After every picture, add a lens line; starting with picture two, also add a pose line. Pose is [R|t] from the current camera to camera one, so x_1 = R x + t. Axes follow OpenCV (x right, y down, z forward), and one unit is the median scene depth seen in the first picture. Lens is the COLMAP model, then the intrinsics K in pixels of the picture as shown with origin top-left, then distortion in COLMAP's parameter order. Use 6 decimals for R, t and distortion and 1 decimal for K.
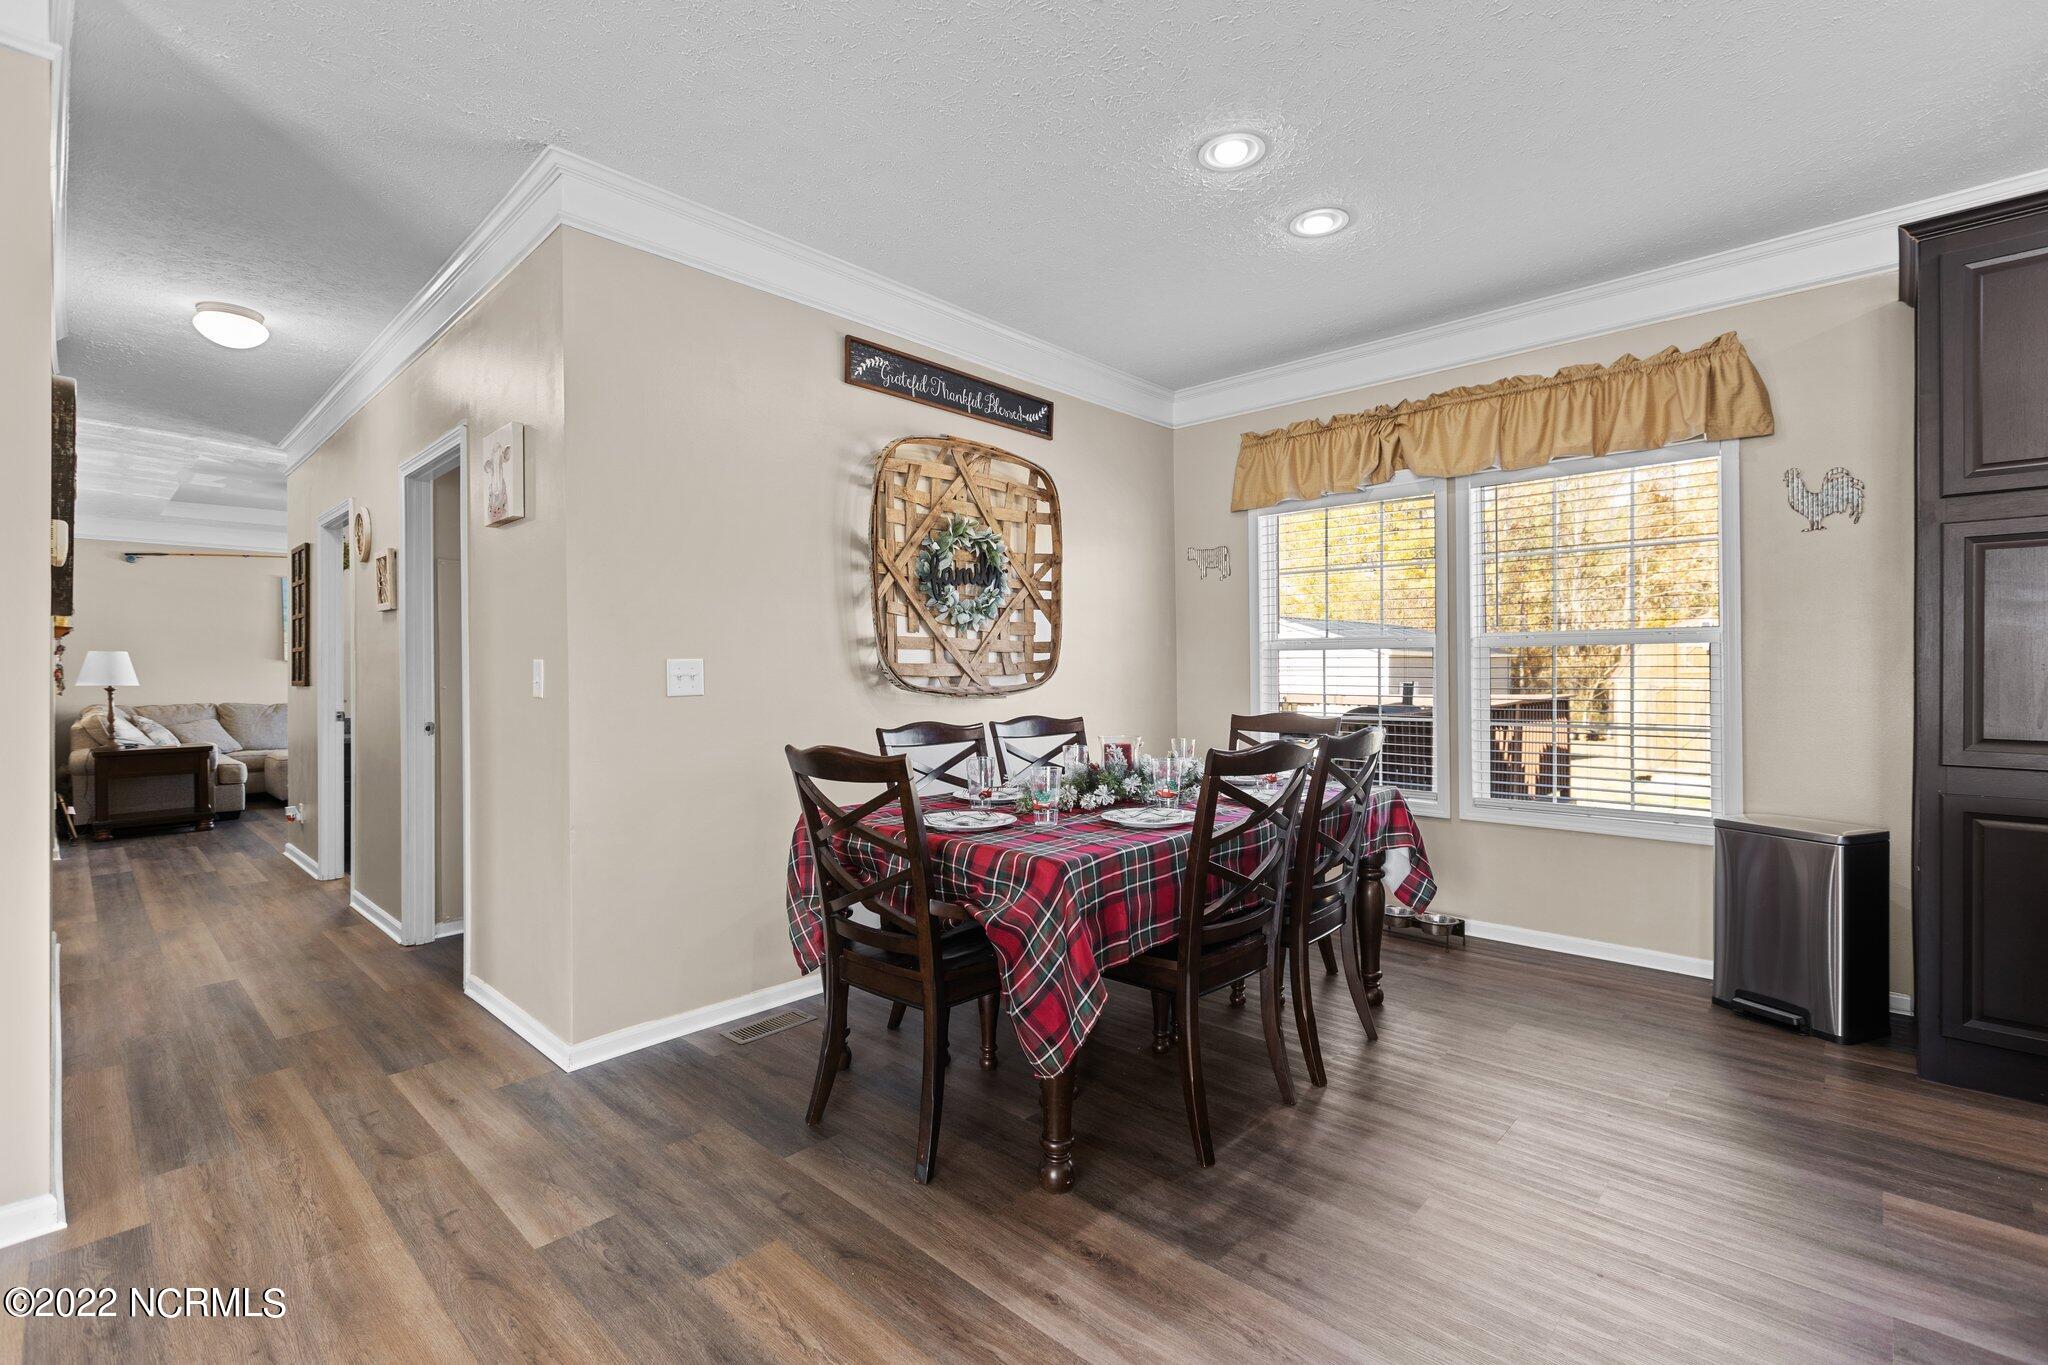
lens RADIAL K [[914.1, 0, 1018.6], [0, 914.1, 677.7], [0, 0, 1]] dist [0.001008, -0.000552]
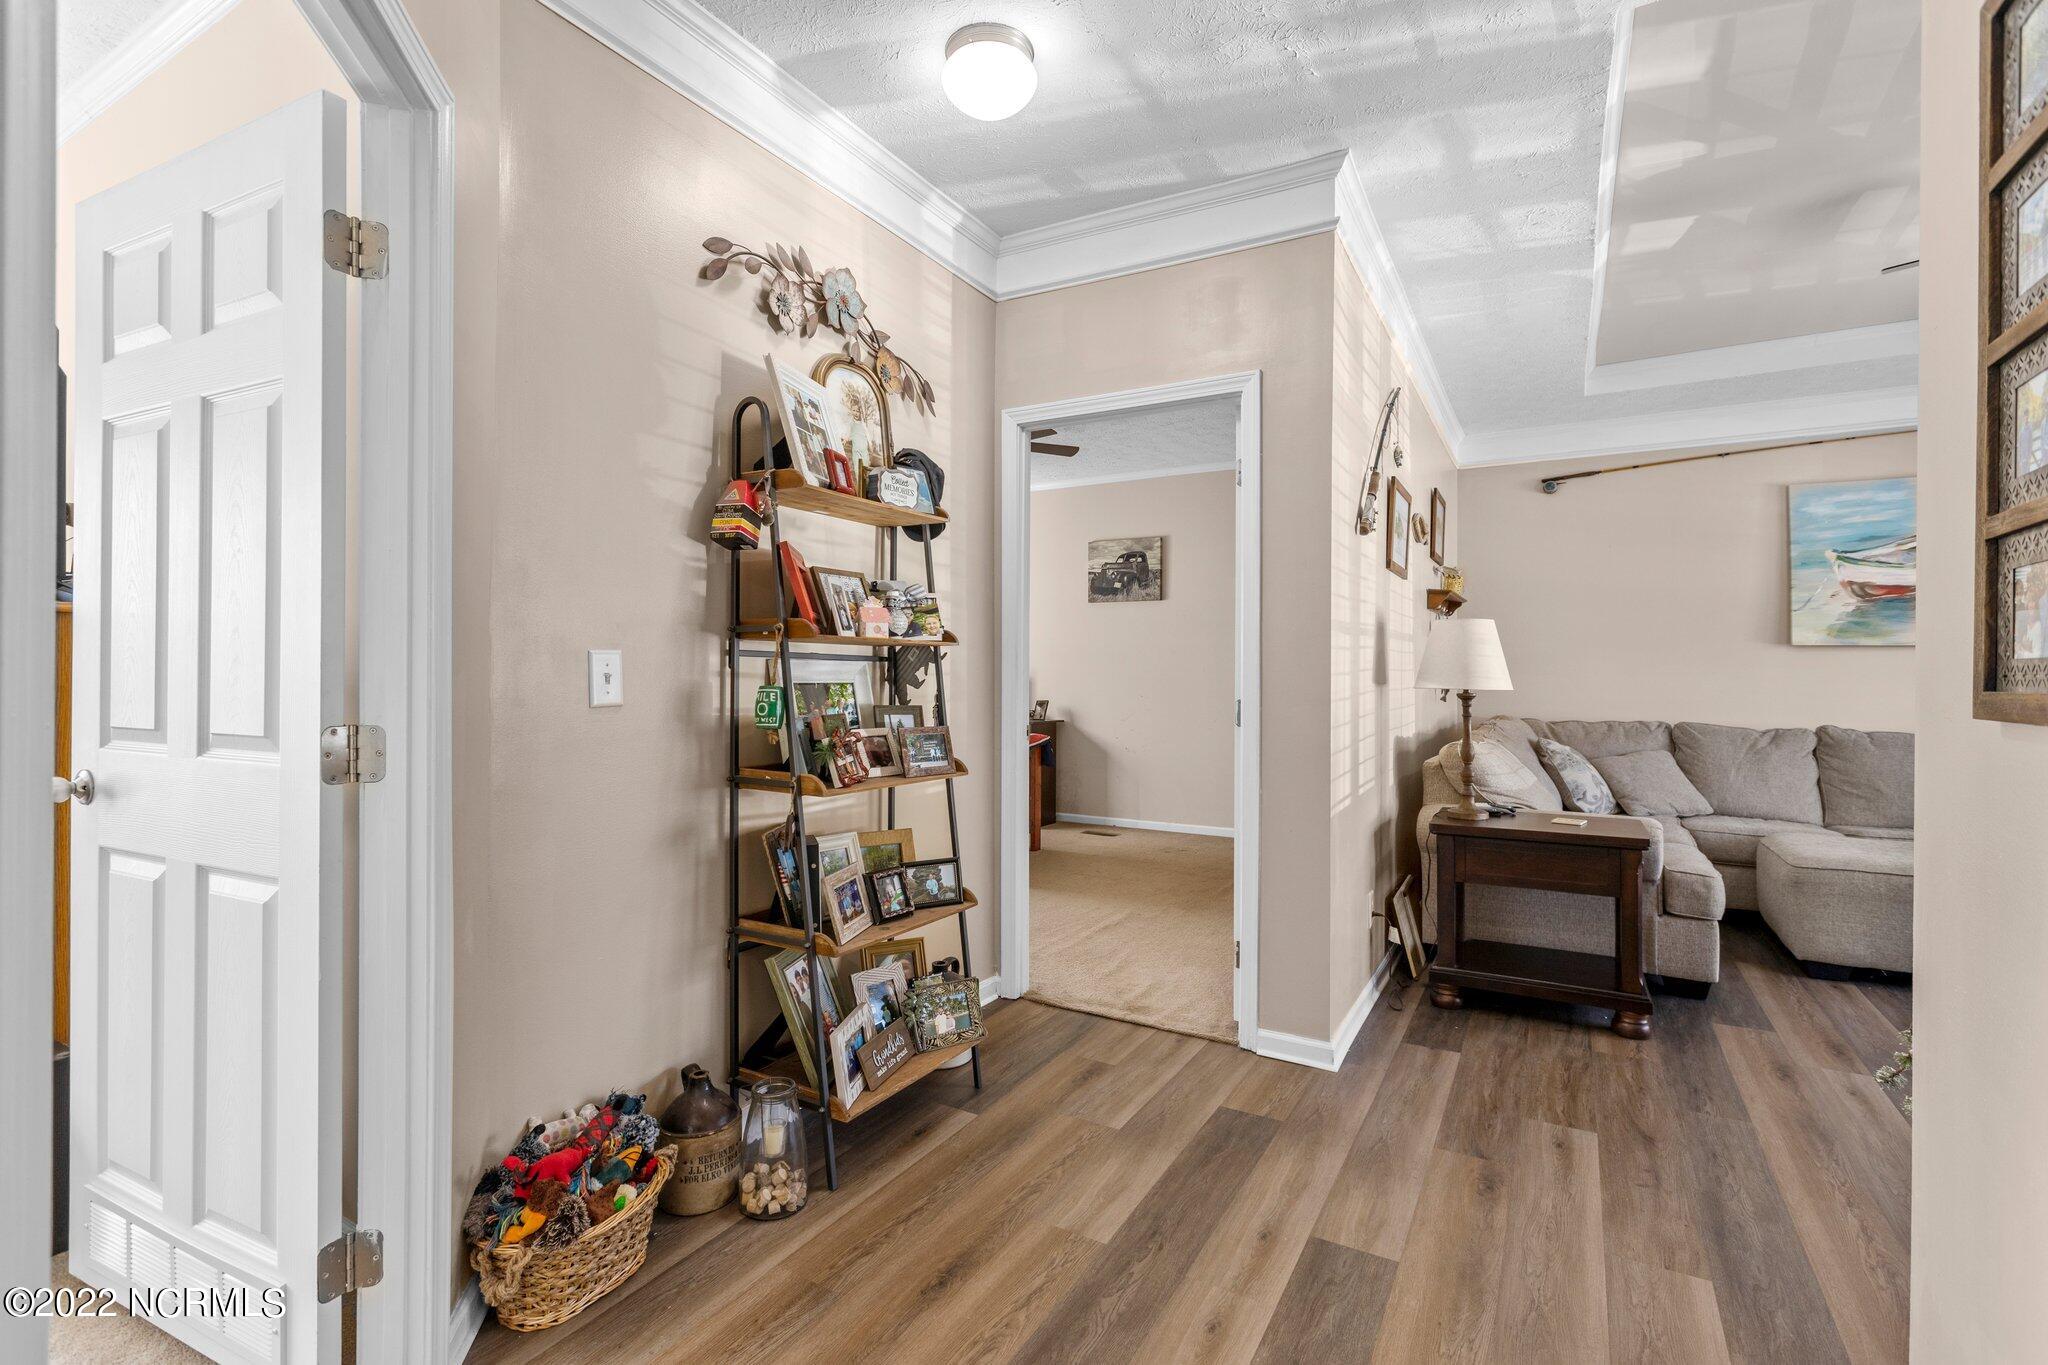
lens RADIAL K [[1001.7, 0, 1022.0], [0, 1001.7, 673.2], [0, 0, 1]] dist [0.024320, 0.000141]
pose [[0.266816, 0.002625, -0.963744, -0.462141], [-0.009332, 0.999956, 0.000139, 0.001932], [0.963702, 0.008957, 0.266829, 0.541610]]
